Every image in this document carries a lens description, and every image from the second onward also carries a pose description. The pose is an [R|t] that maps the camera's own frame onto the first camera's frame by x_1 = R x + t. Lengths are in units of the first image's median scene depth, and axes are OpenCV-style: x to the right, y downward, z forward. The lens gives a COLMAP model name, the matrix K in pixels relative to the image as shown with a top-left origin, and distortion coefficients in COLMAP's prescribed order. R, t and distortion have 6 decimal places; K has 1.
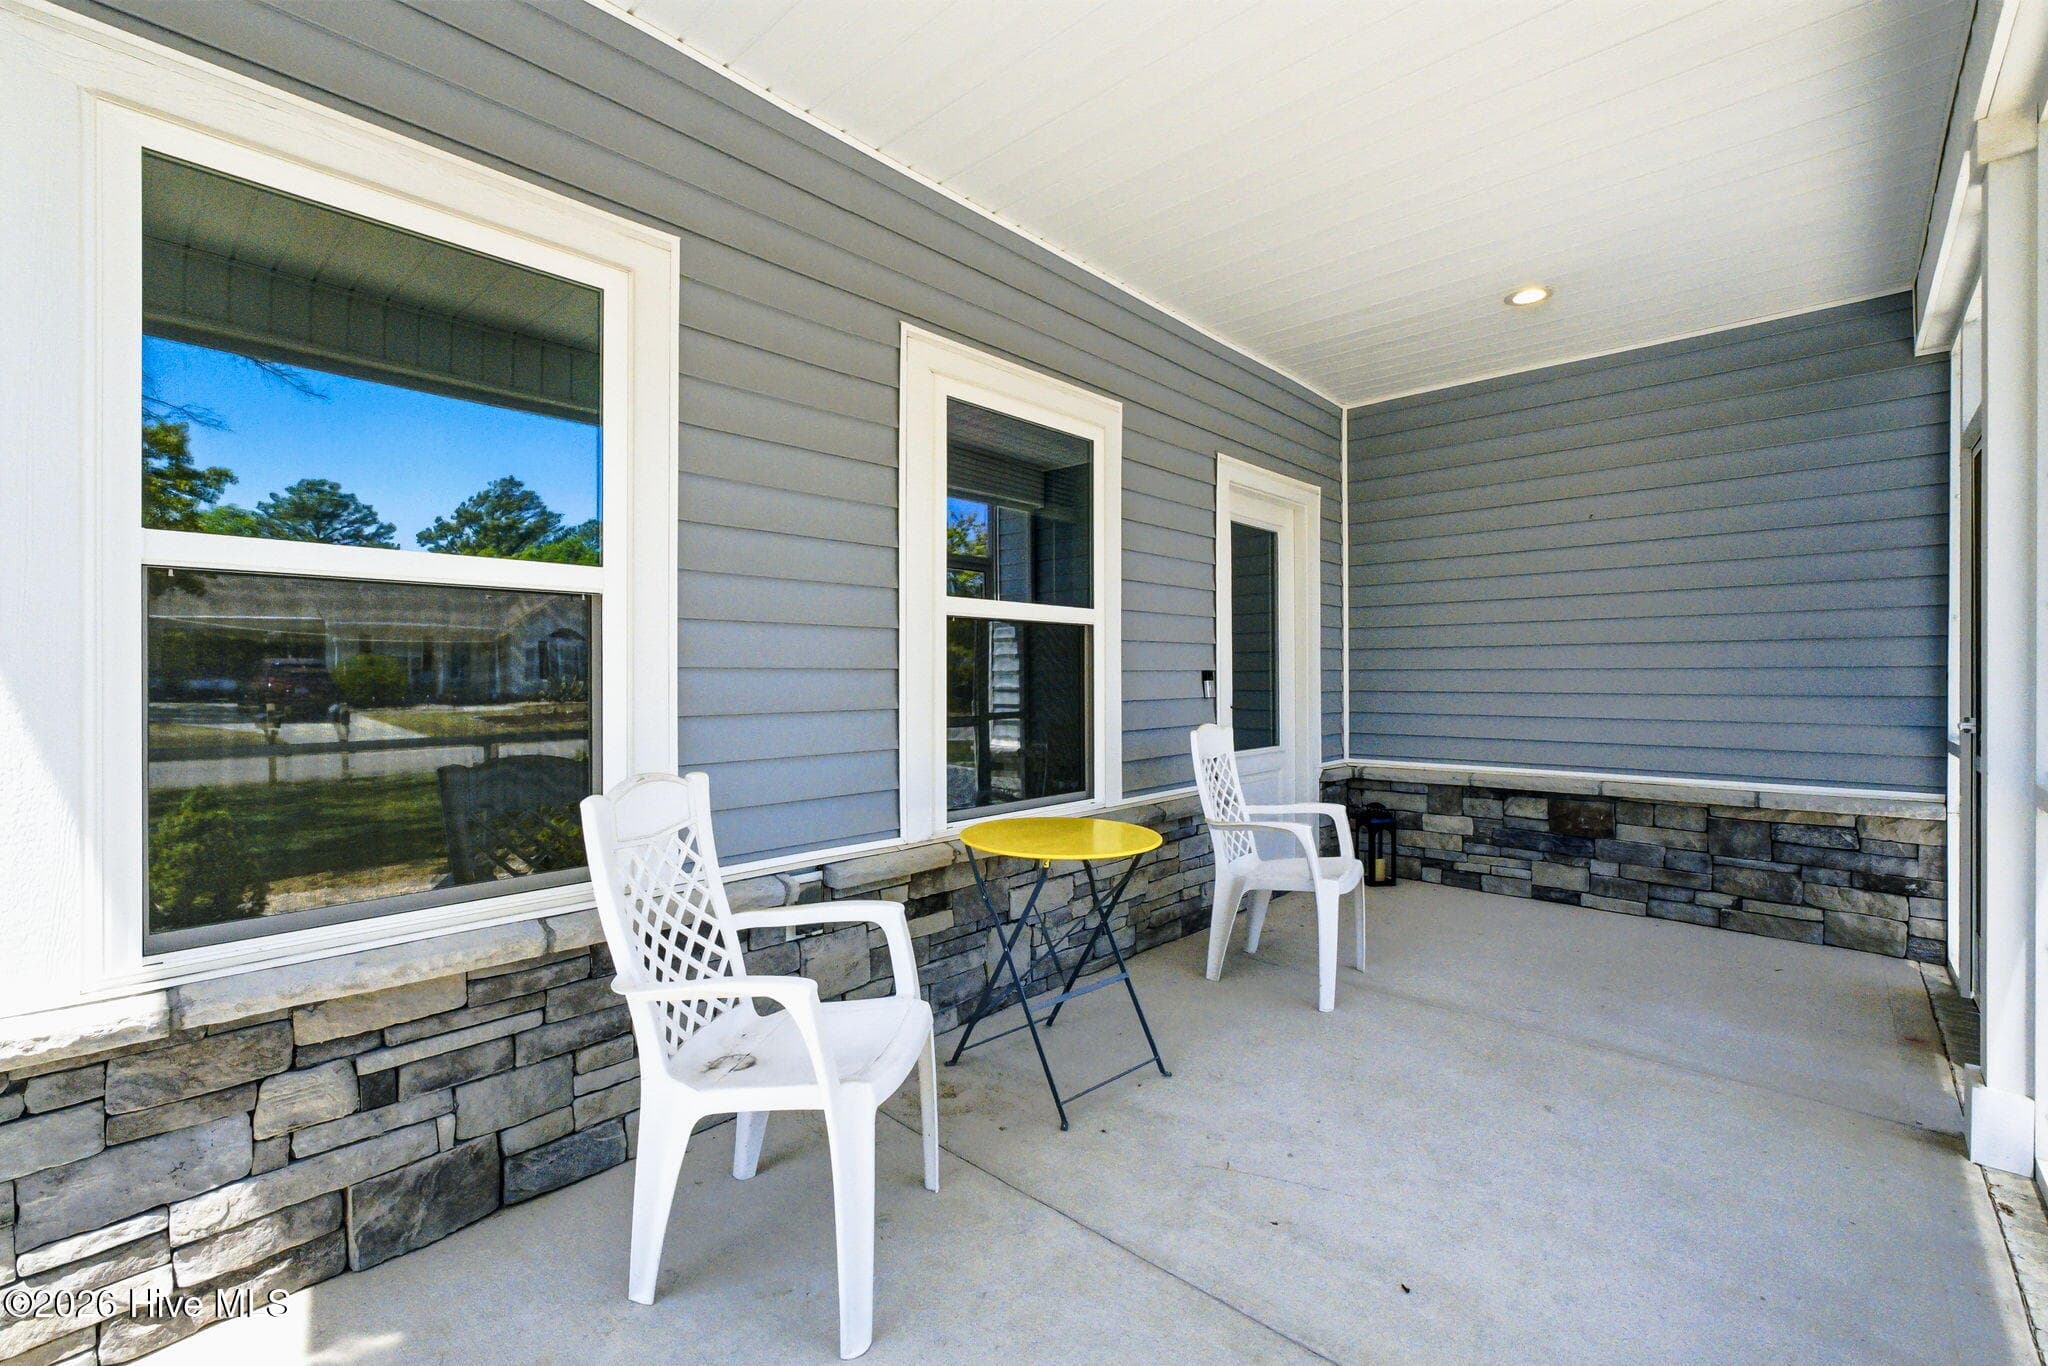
lens RADIAL K [[907.0, 0, 1030.1], [0, 907.0, 678.8], [0, 0, 1]] dist [-0.013888, 0.001434]
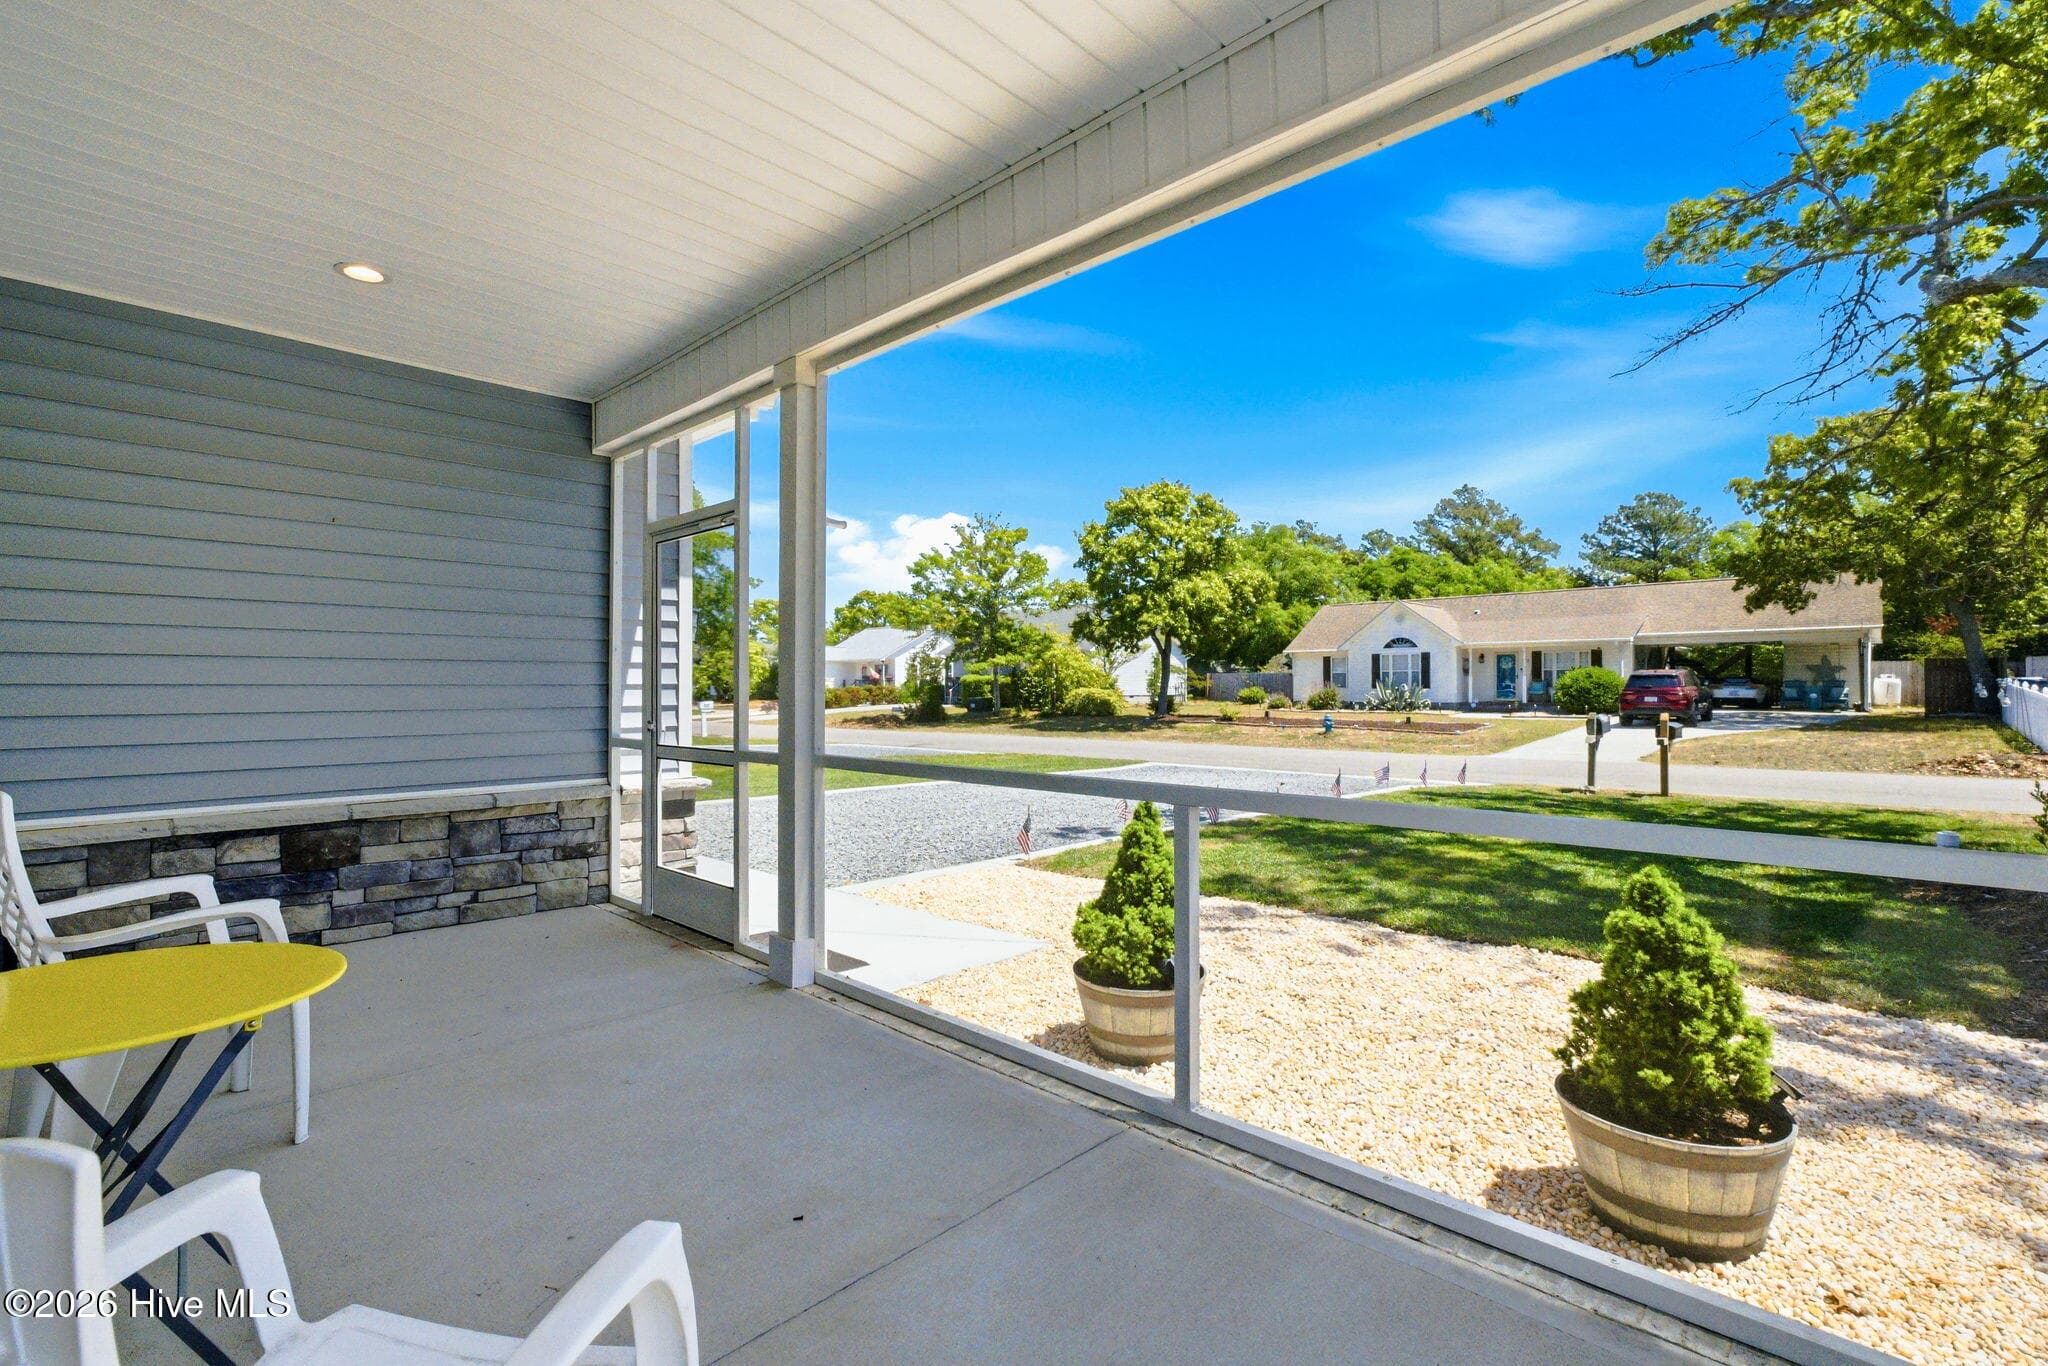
lens RADIAL K [[907.0, 0, 1038.6], [0, 907.0, 684.8], [0, 0, 1]] dist [-0.013888, 0.001434]
pose [[-0.003722, 0.007046, 0.999968, -0.311728], [0.009692, 0.999928, -0.007010, 0.002492], [-0.999946, 0.009666, -0.003790, 0.289674]]
